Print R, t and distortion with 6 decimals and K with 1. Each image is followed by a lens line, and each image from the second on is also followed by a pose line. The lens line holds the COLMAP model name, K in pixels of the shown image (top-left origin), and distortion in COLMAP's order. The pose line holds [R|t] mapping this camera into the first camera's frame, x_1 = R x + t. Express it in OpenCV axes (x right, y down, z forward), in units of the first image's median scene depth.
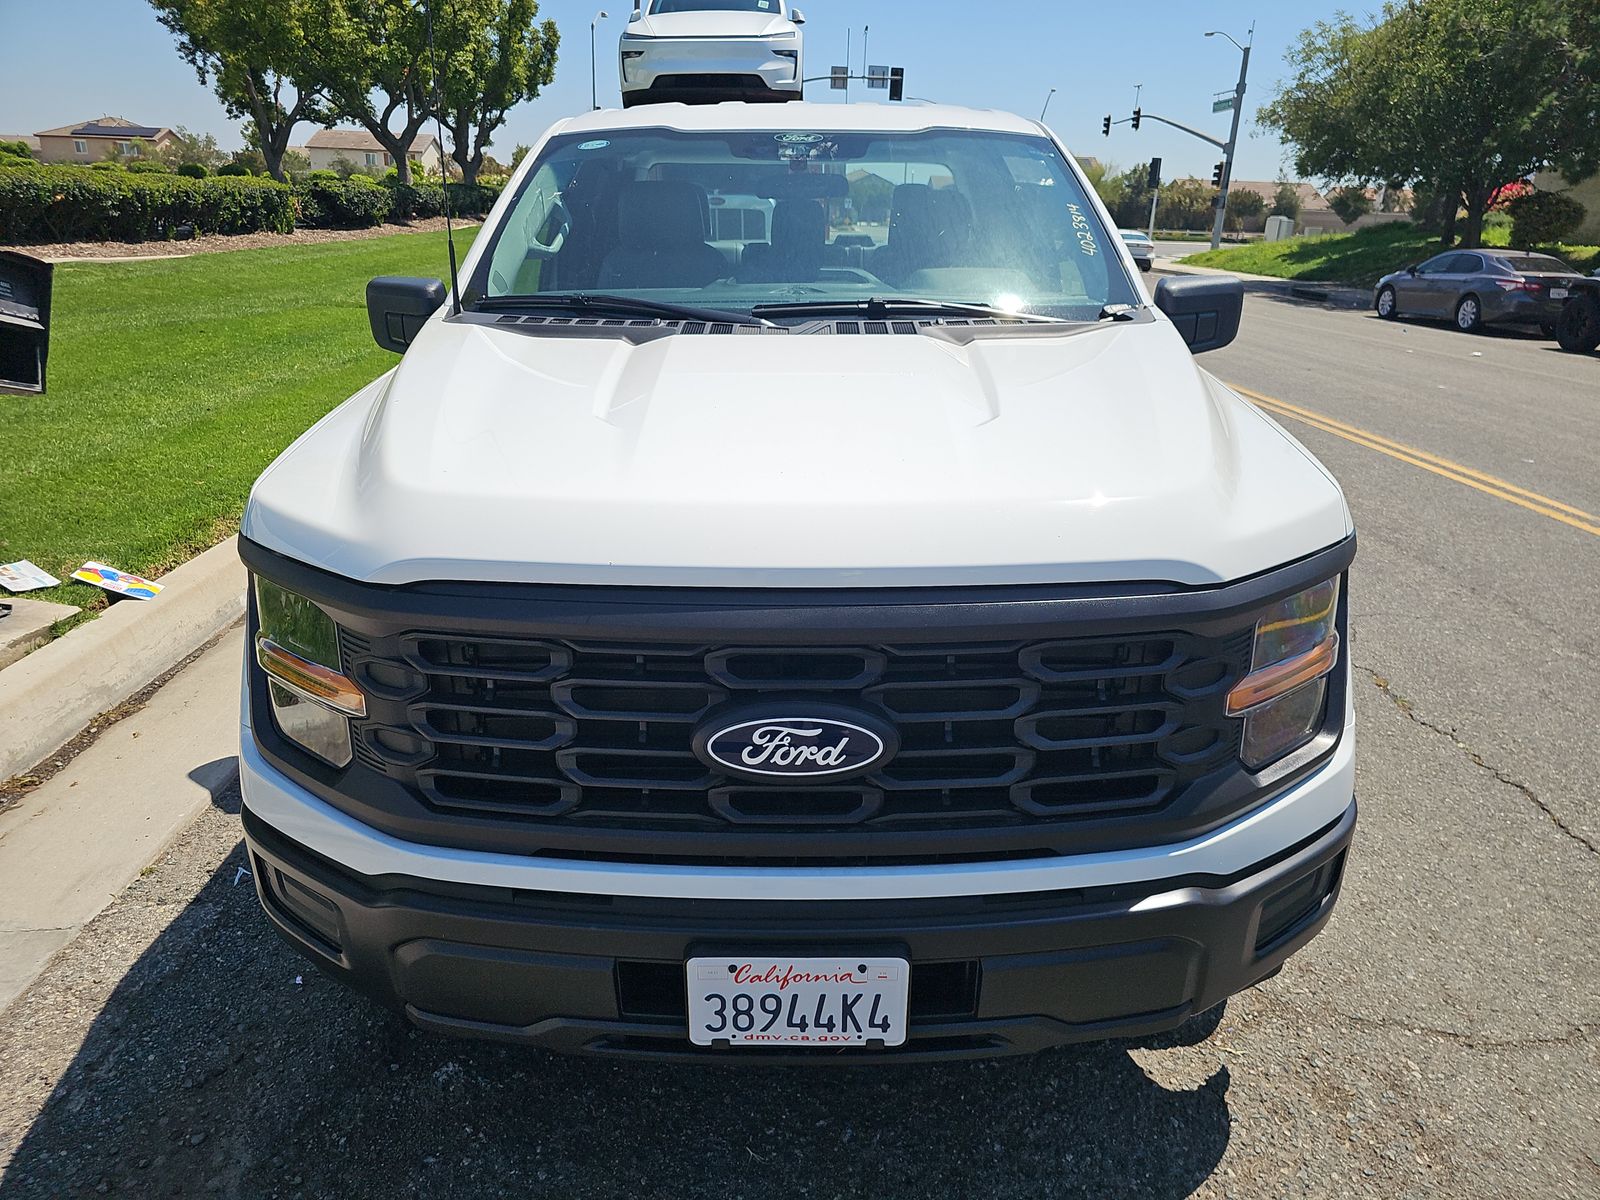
lens RADIAL K [[1078.6, 0, 806.3], [0, 1078.6, 594.9], [0, 0, 1]] dist [0.025796, -0.009402]
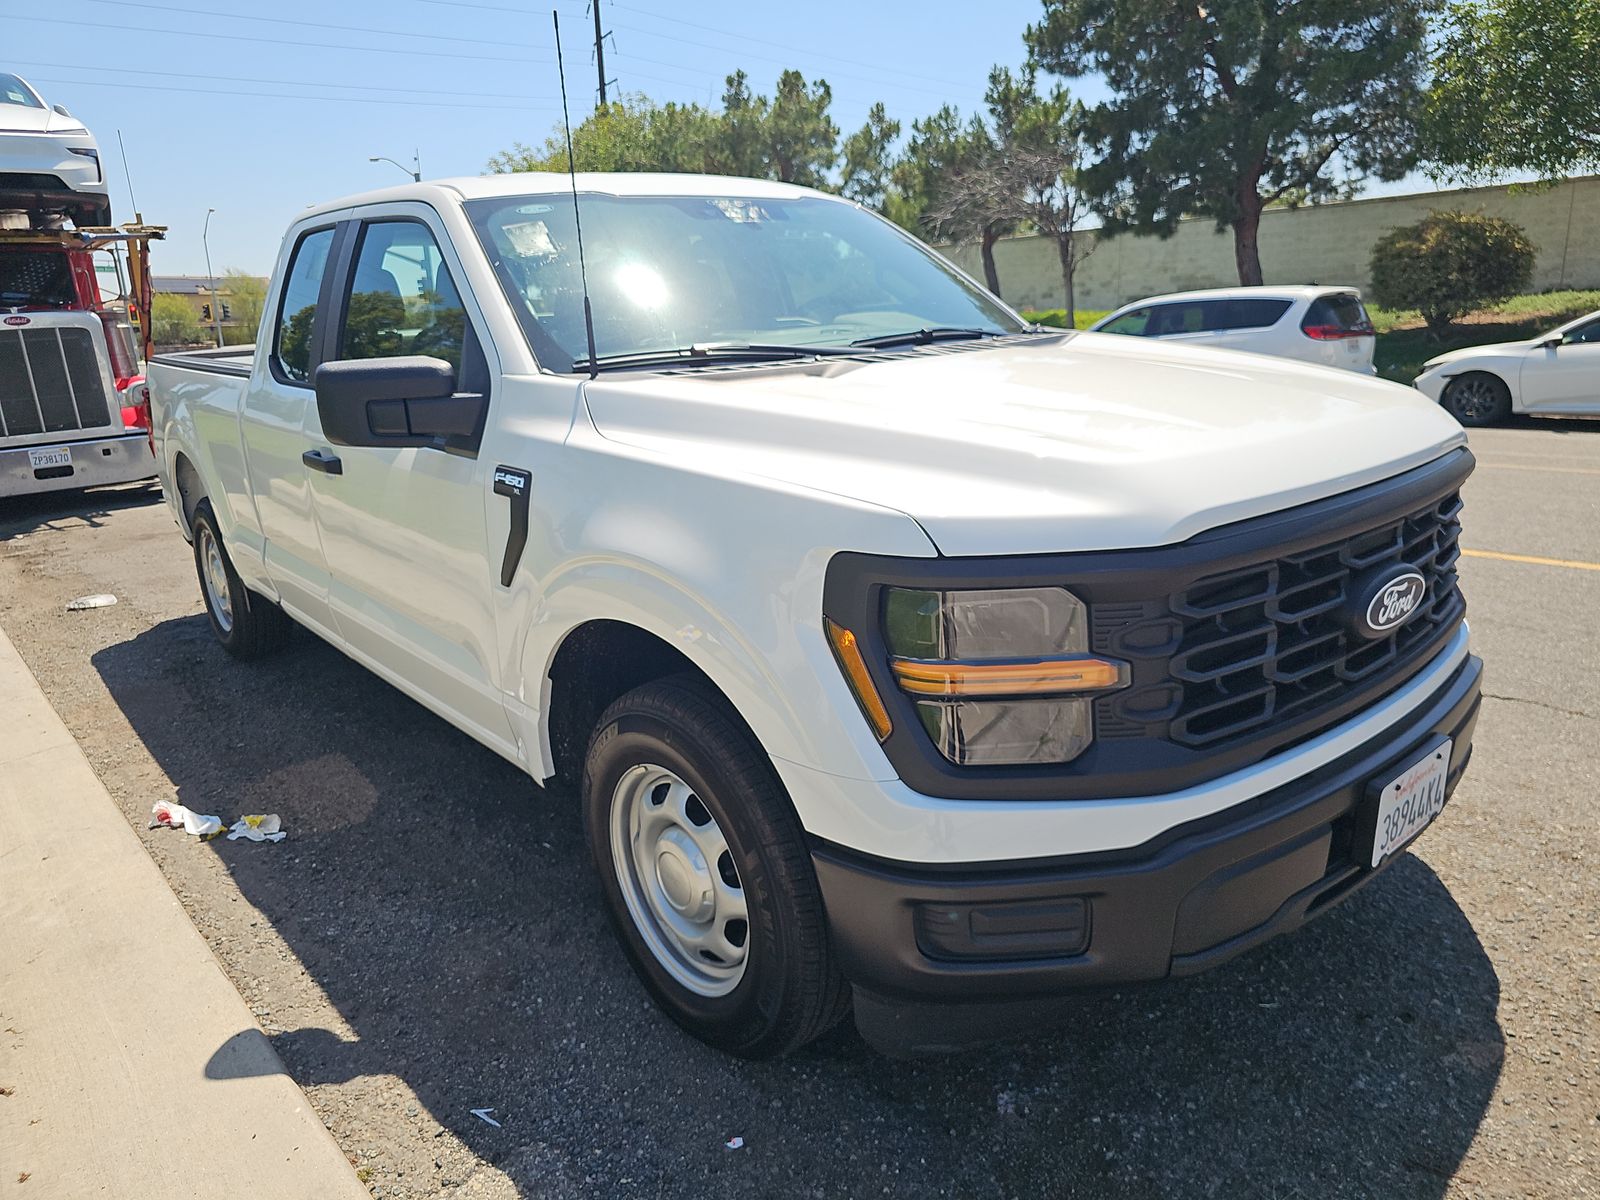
lens RADIAL K [[1078.6, 0, 803.6], [0, 1078.6, 599.1], [0, 0, 1]] dist [0.025796, -0.009402]
pose [[0.772747, -0.213367, 0.597776, -1.263912], [0.268251, 0.963345, -0.002917, -0.047892], [-0.575242, 0.162608, 0.801658, 0.331947]]
